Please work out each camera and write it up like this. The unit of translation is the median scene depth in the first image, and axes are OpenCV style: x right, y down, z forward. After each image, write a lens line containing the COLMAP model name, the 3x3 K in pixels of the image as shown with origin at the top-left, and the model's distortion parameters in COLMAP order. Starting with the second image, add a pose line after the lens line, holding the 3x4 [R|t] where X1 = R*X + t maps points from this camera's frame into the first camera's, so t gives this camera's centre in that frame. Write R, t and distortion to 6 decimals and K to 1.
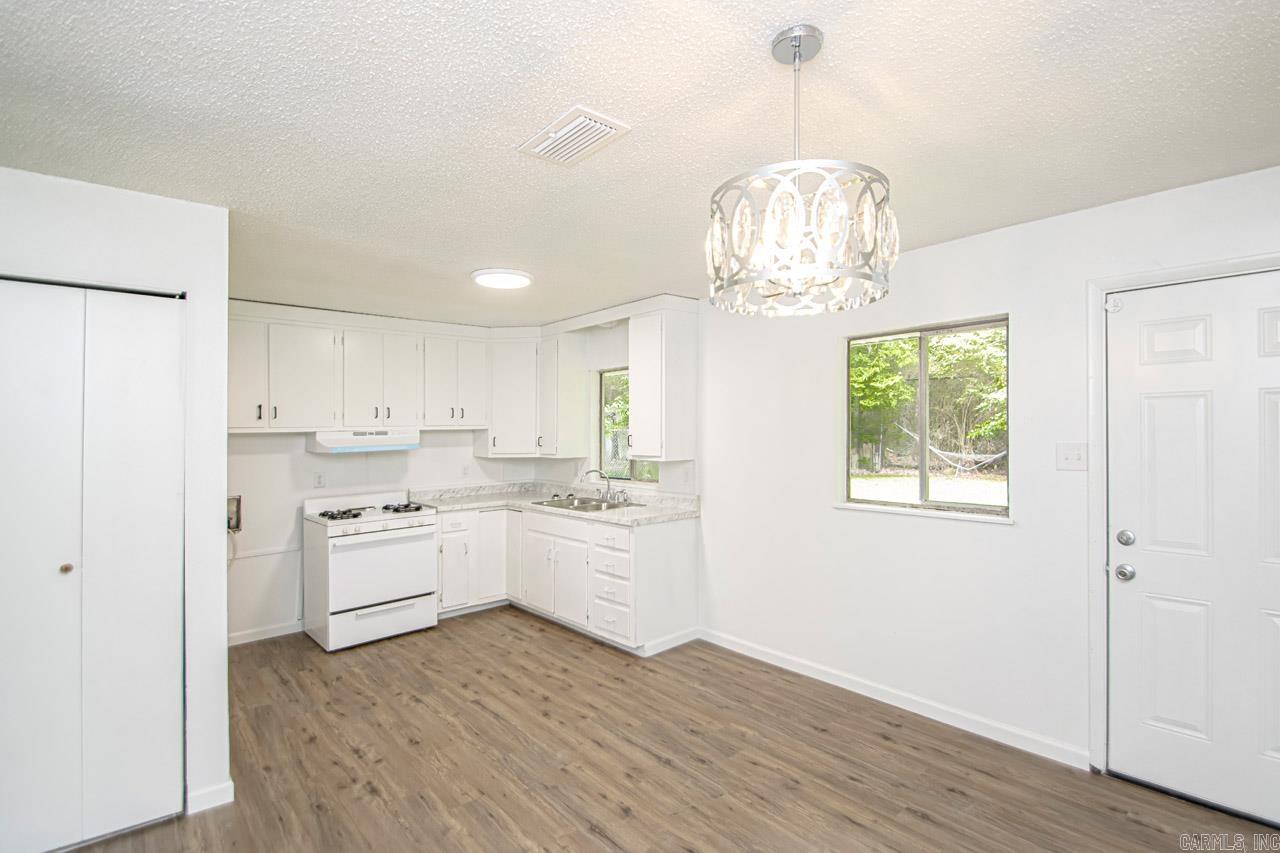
lens RADIAL K [[608.7, 0, 677.4], [0, 608.7, 421.7], [0, 0, 1]] dist [-0.001371, -0.000557]
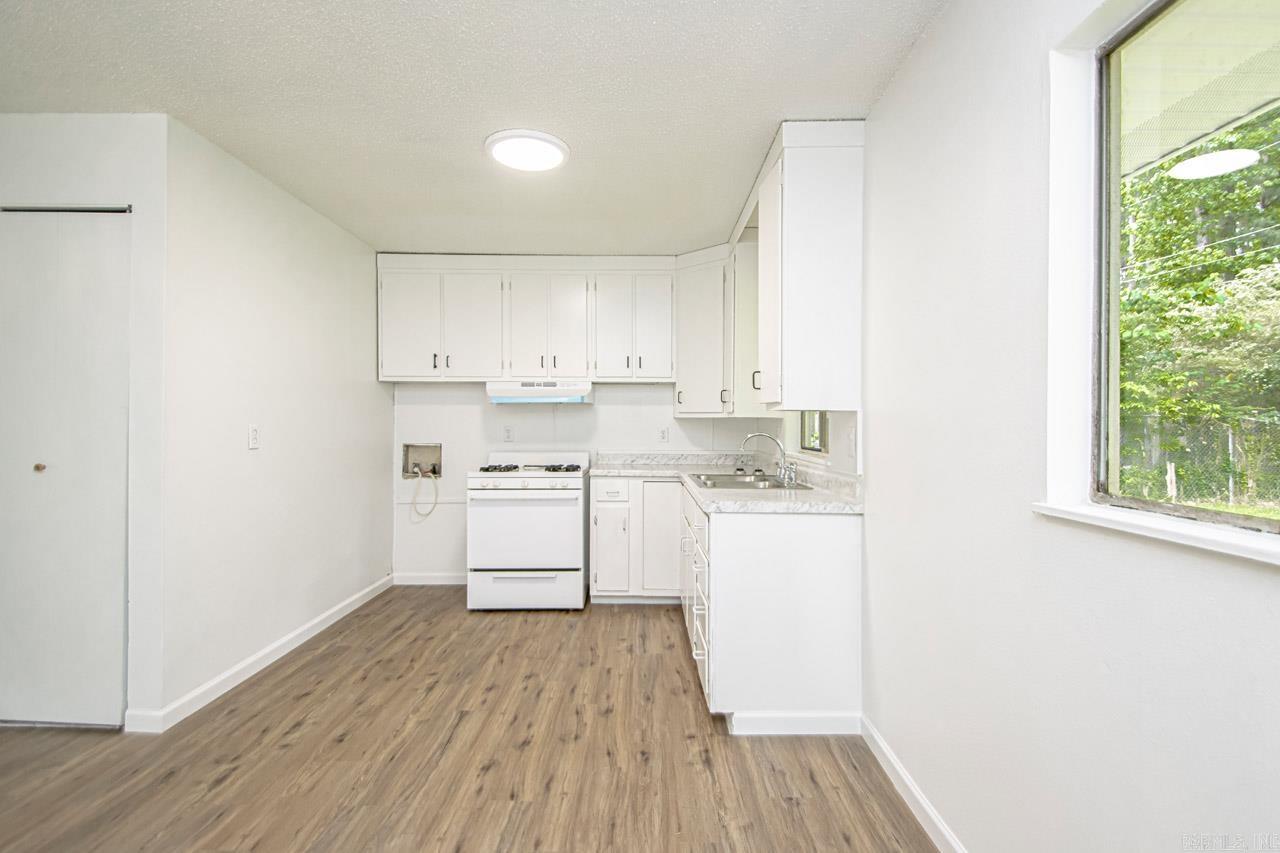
lens RADIAL K [[624.5, 0, 641.0], [0, 624.5, 430.9], [0, 0, 1]] dist [0.004665, -0.000188]
pose [[0.727313, 0.024744, -0.685860, 0.282603], [-0.006367, 0.999550, 0.029309, 0.068593], [0.686276, -0.016950, 0.727143, 0.475332]]
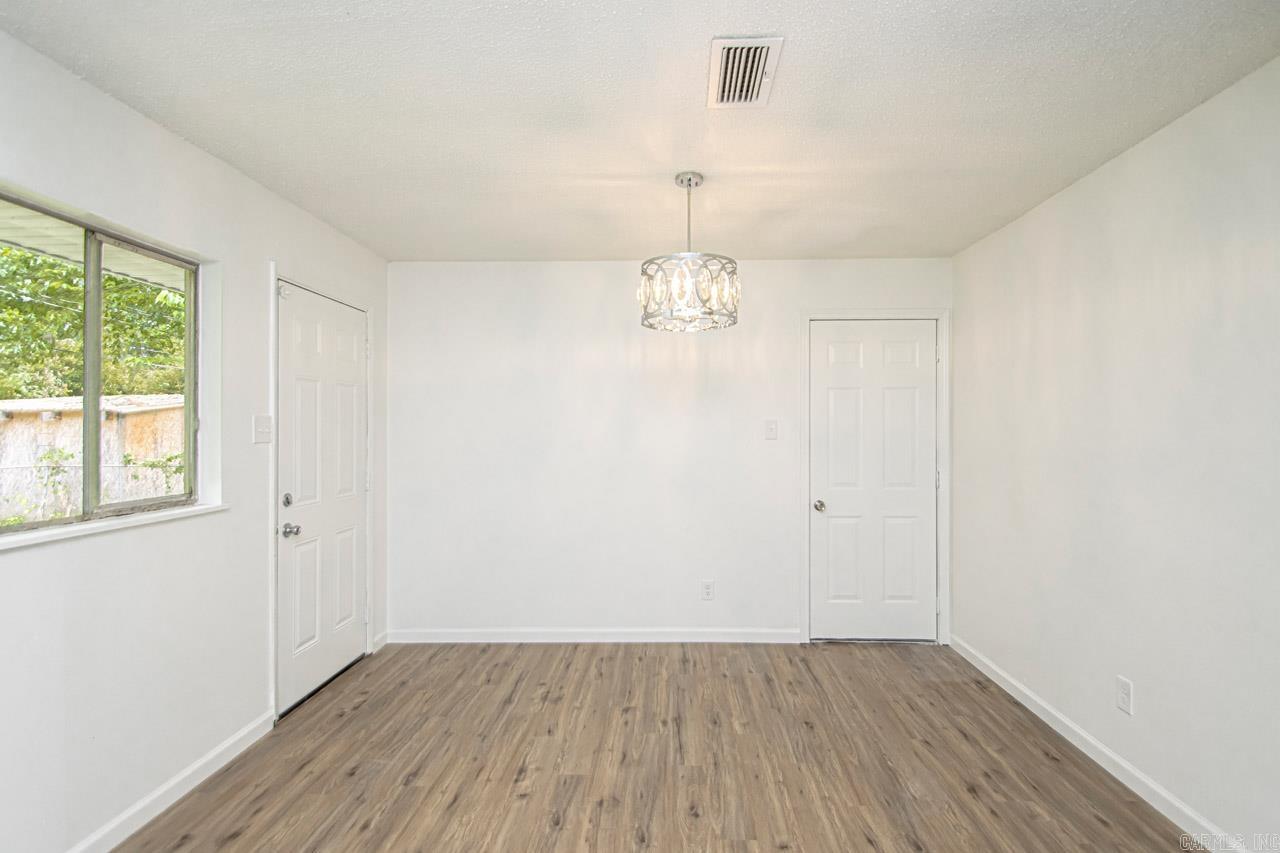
lens RADIAL K [[620.0, 0, 640.8], [0, 620.0, 420.9], [0, 0, 1]] dist [0.023999, -0.028194]
pose [[-0.696275, 0.022402, 0.717426, -0.349666], [-0.001628, 0.999461, -0.032788, 0.049062], [-0.717773, -0.023997, -0.695863, 0.820640]]
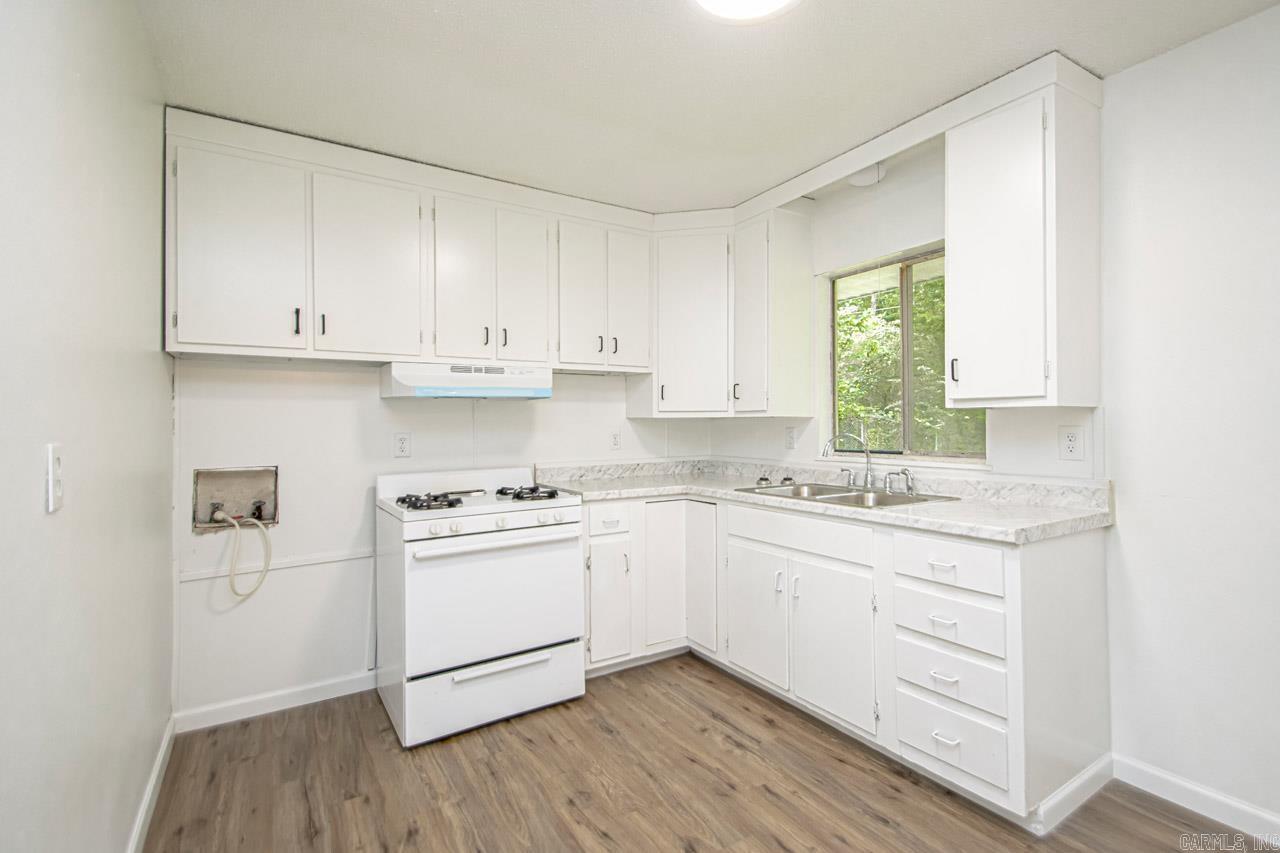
lens RADIAL K [[601.2, 0, 670.5], [0, 601.2, 420.4], [0, 0, 1]] dist [0.028607, -0.023792]
pose [[0.985662, 0.003446, -0.168696, -0.238965], [-0.002373, 0.999976, 0.006559, 0.074147], [0.168714, -0.006065, 0.985646, 0.491721]]
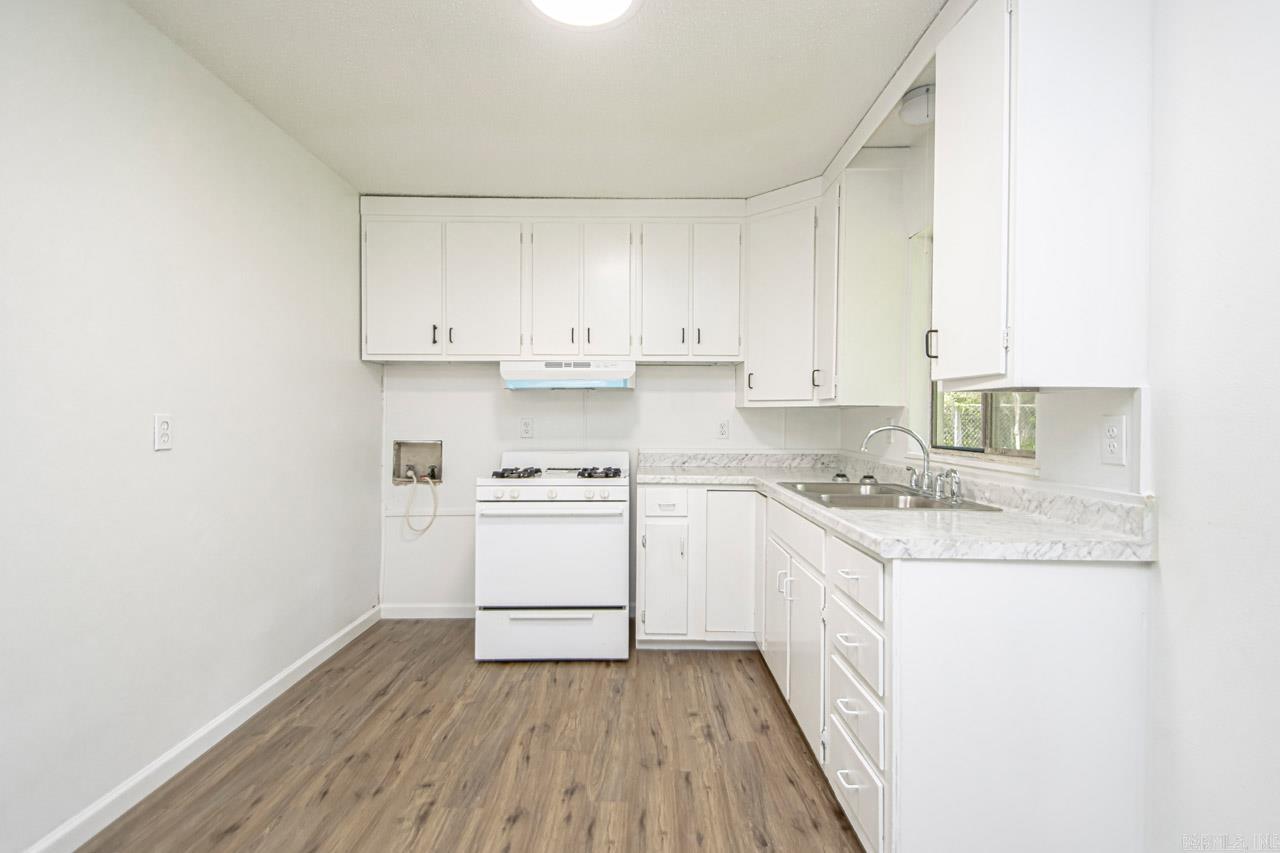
lens RADIAL K [[620.0, 0, 640.8], [0, 620.0, 420.9], [0, 0, 1]] dist [0.023999, -0.028194]
pose [[0.726136, 0.018924, -0.687291, 0.066107], [-0.007002, 0.999773, 0.020130, 0.078944], [0.687516, -0.009805, 0.726103, 0.596926]]
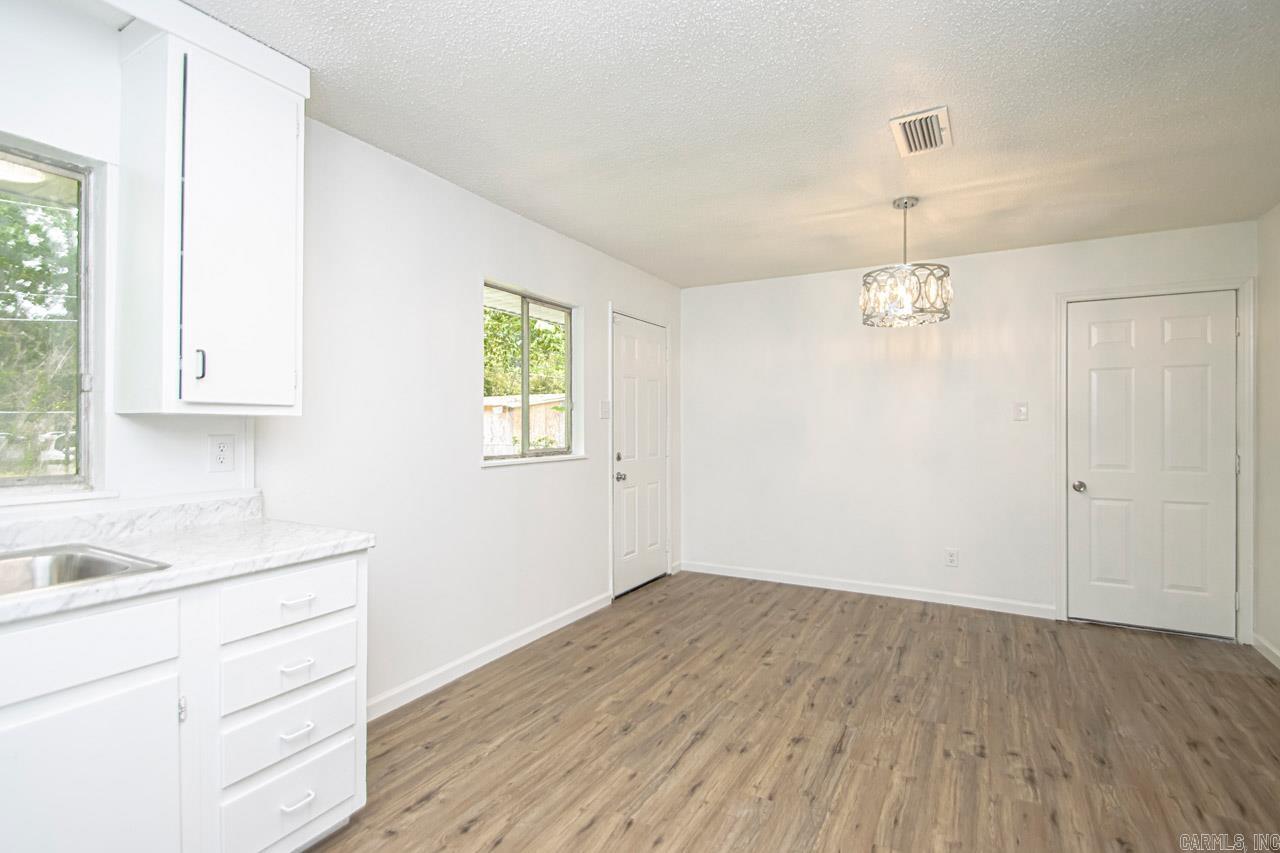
lens RADIAL K [[596.5, 0, 633.8], [0, 596.5, 420.8], [0, 0, 1]] dist [0.015244, -0.000640]
pose [[-0.290373, 0.016228, 0.956776, -0.552227], [-0.012874, 0.999699, -0.020863, 0.075307], [-0.956827, -0.018376, -0.290077, 0.888573]]
